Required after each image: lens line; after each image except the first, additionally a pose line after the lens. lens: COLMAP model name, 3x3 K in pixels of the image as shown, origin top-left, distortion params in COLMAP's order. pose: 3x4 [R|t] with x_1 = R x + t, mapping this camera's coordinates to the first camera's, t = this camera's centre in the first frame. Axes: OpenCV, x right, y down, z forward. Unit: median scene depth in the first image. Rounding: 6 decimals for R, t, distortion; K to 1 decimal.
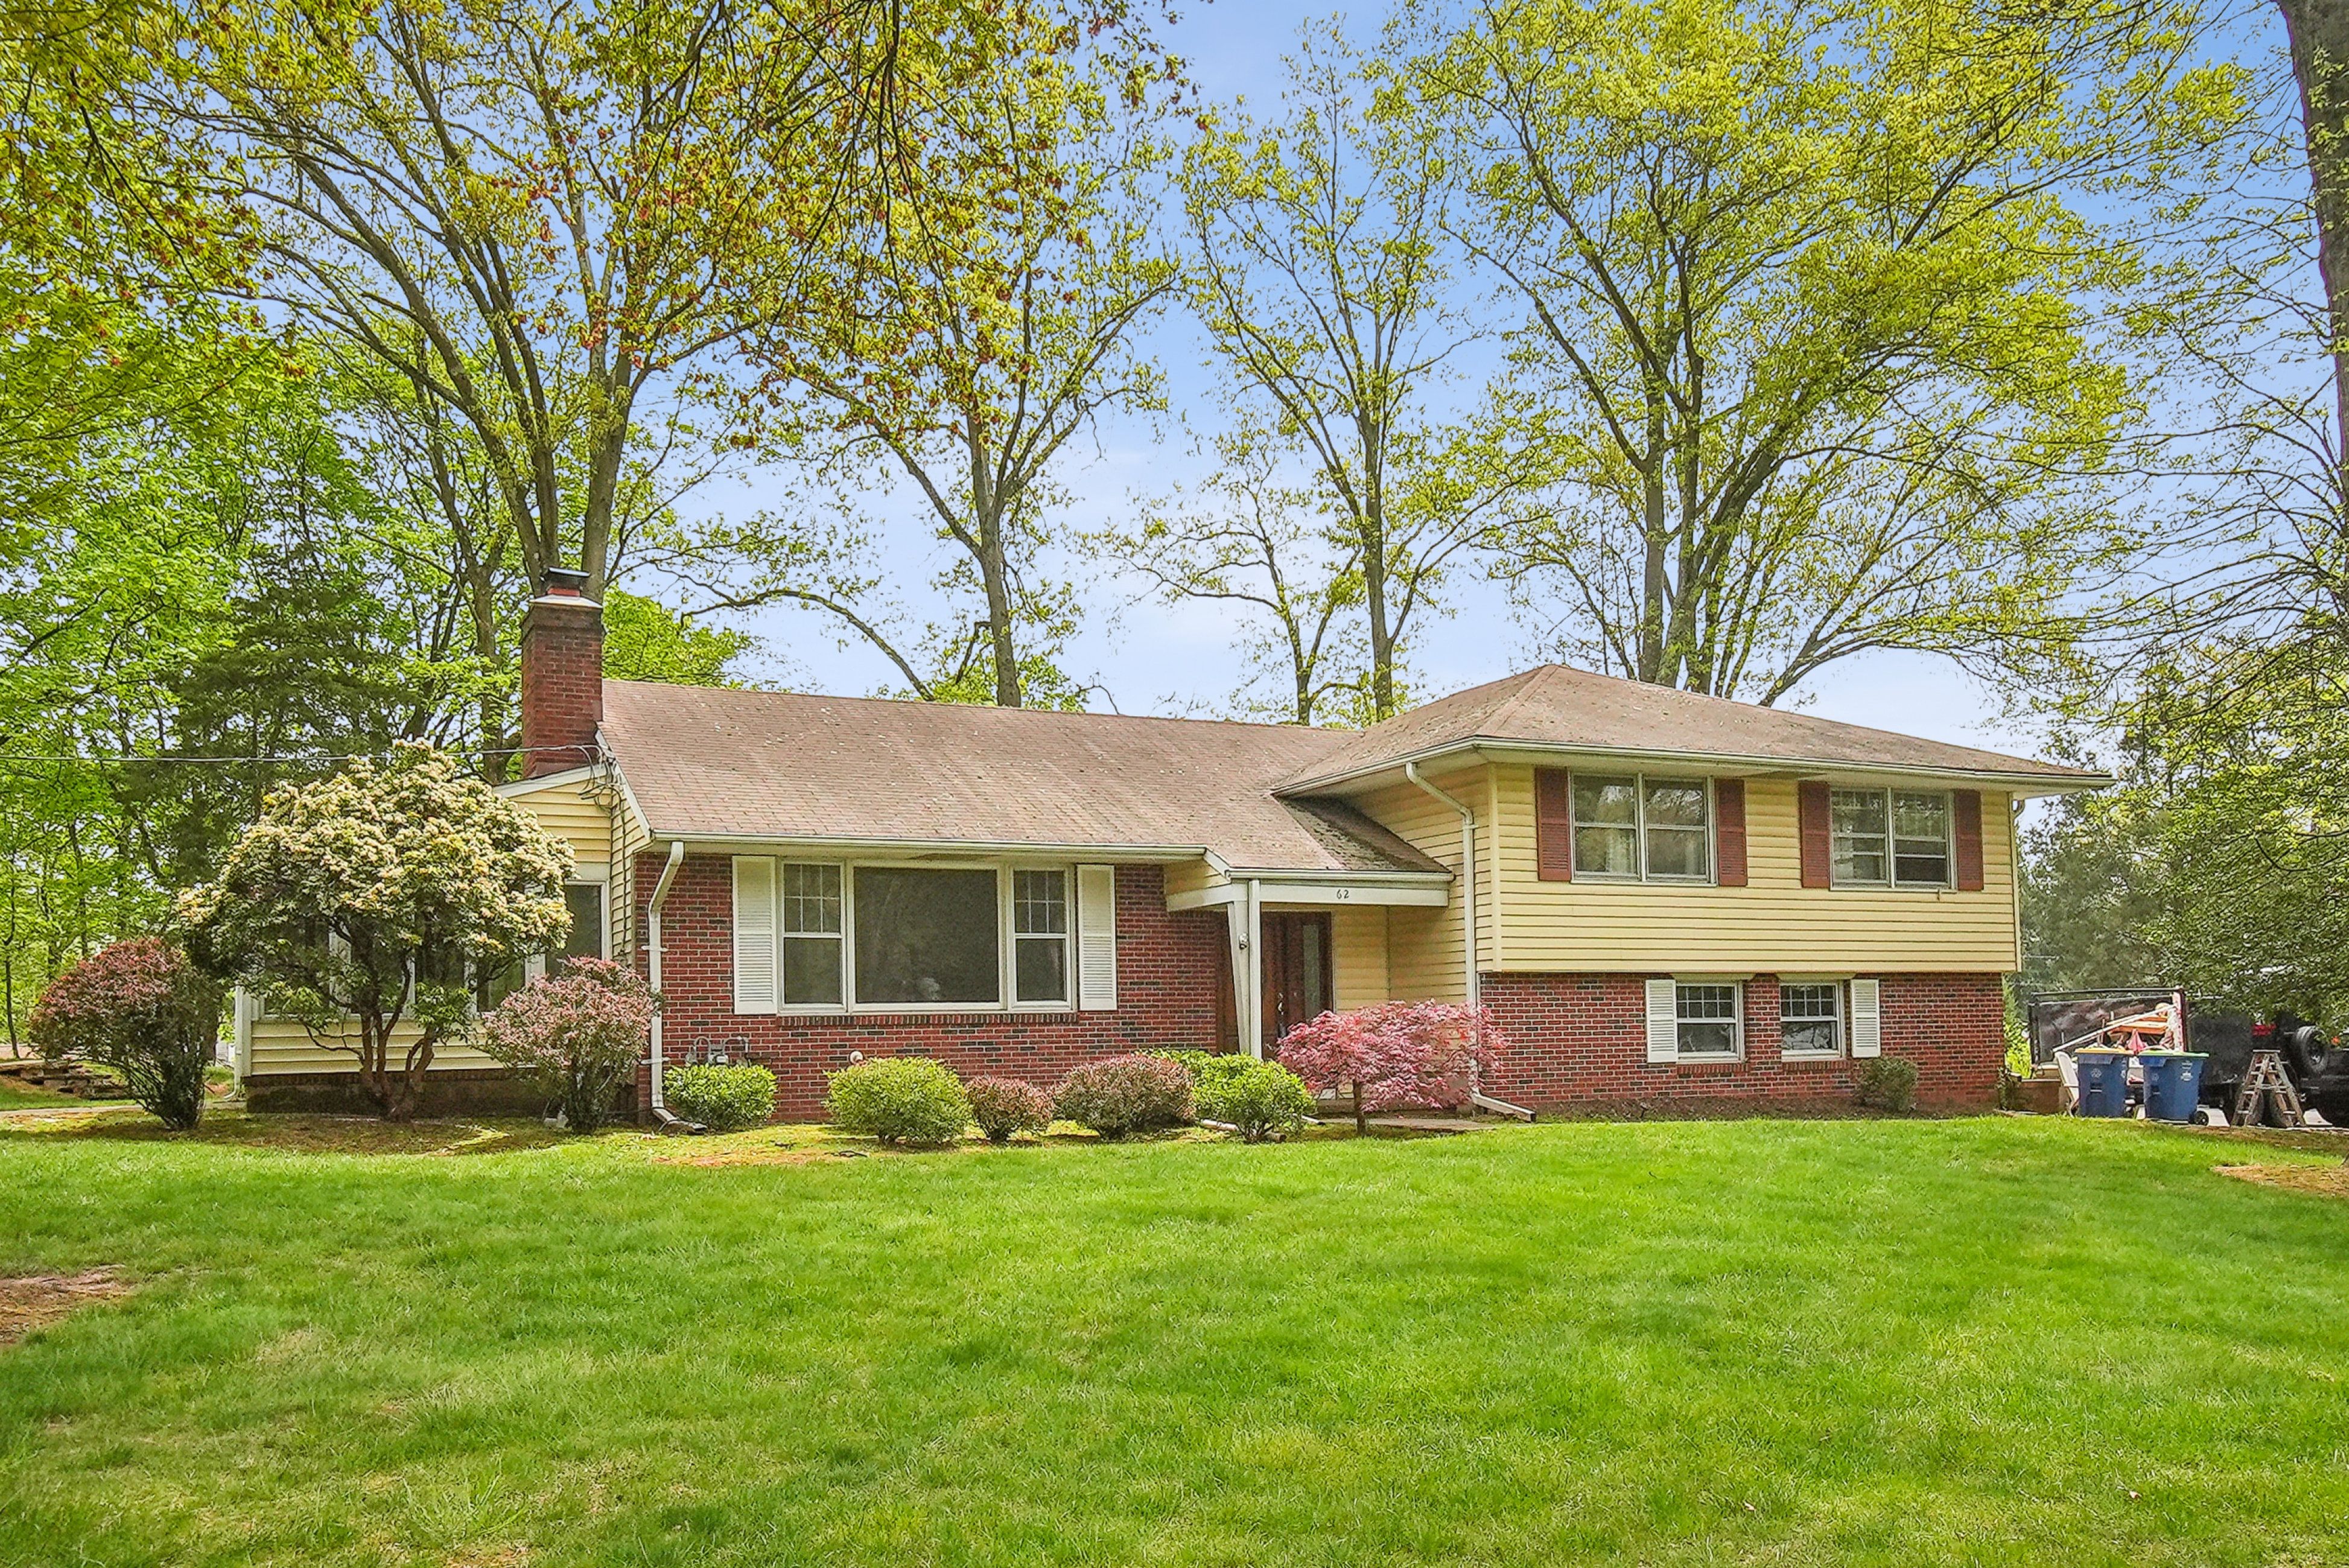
lens RADIAL K [[1805.3, 0, 1174.8], [0, 1805.3, 771.5], [0, 0, 1]] dist [0.063771, -0.000216]
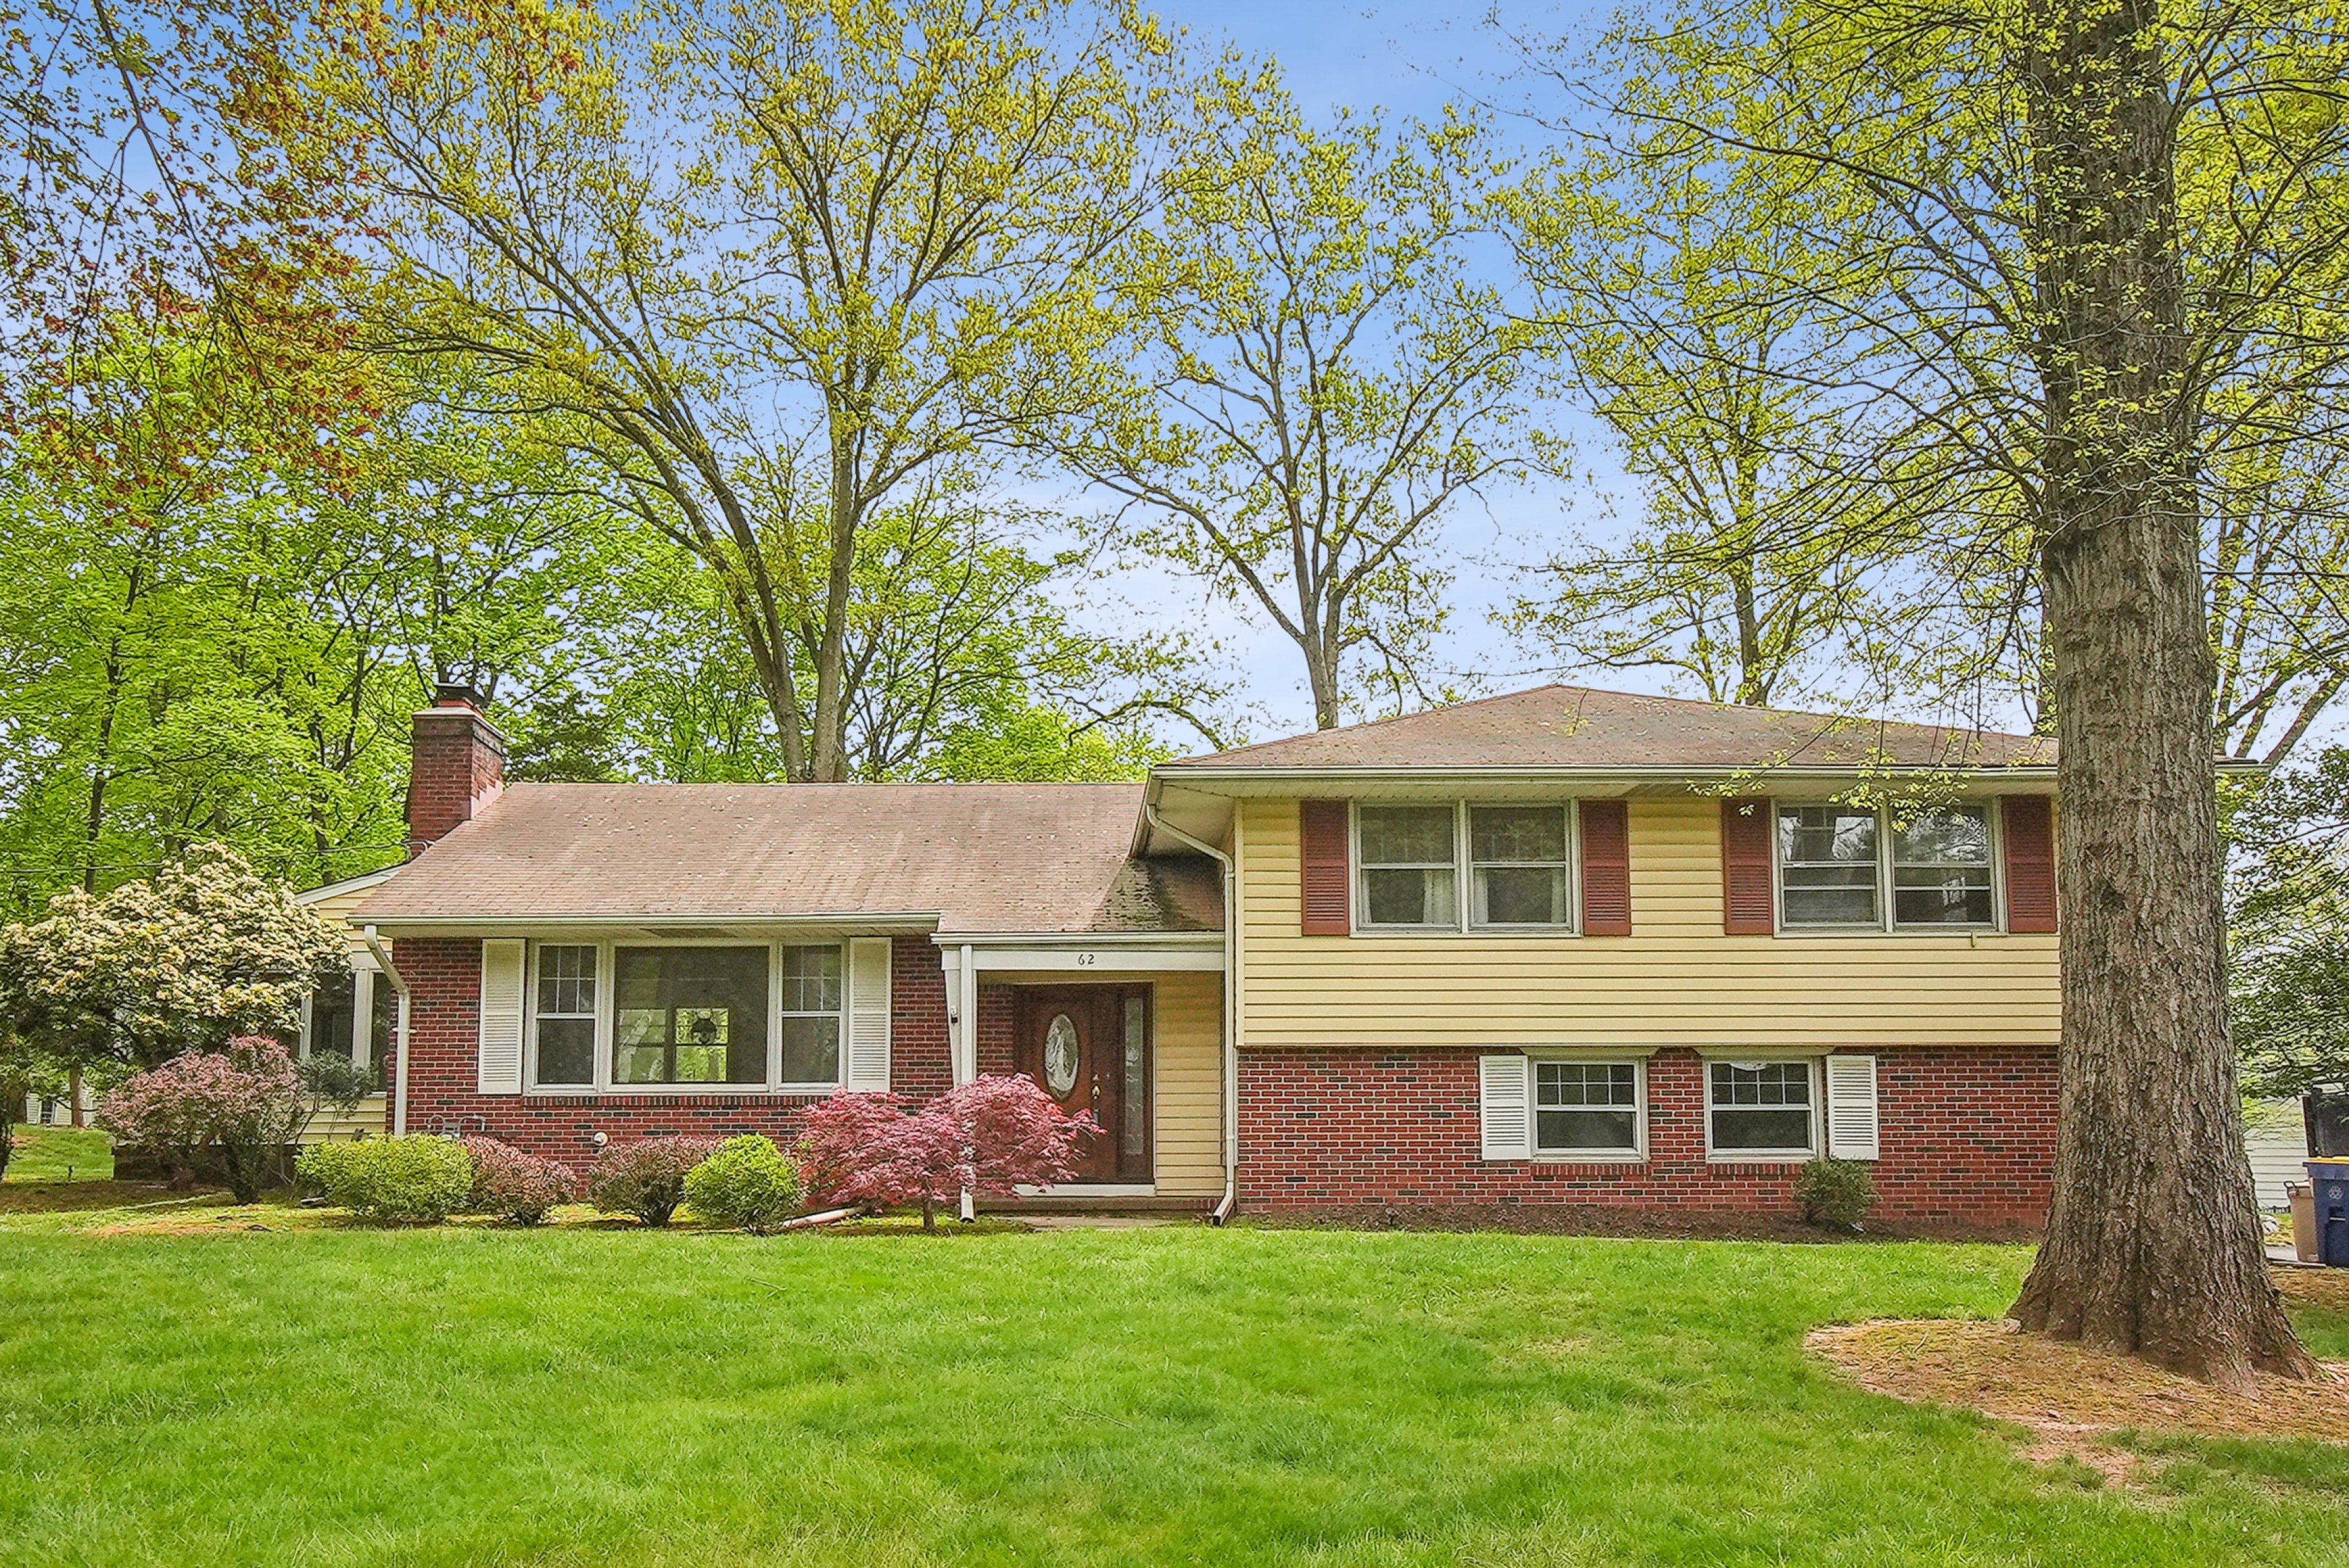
lens RADIAL K [[1697.2, 0, 1174.1], [0, 1697.2, 799.3], [0, 0, 1]] dist [0.028607, -0.002867]
pose [[0.900894, -0.071526, -0.428104, 0.467673], [0.049554, 0.996829, -0.062267, 0.041876], [0.431200, 0.034881, 0.901582, 0.261058]]
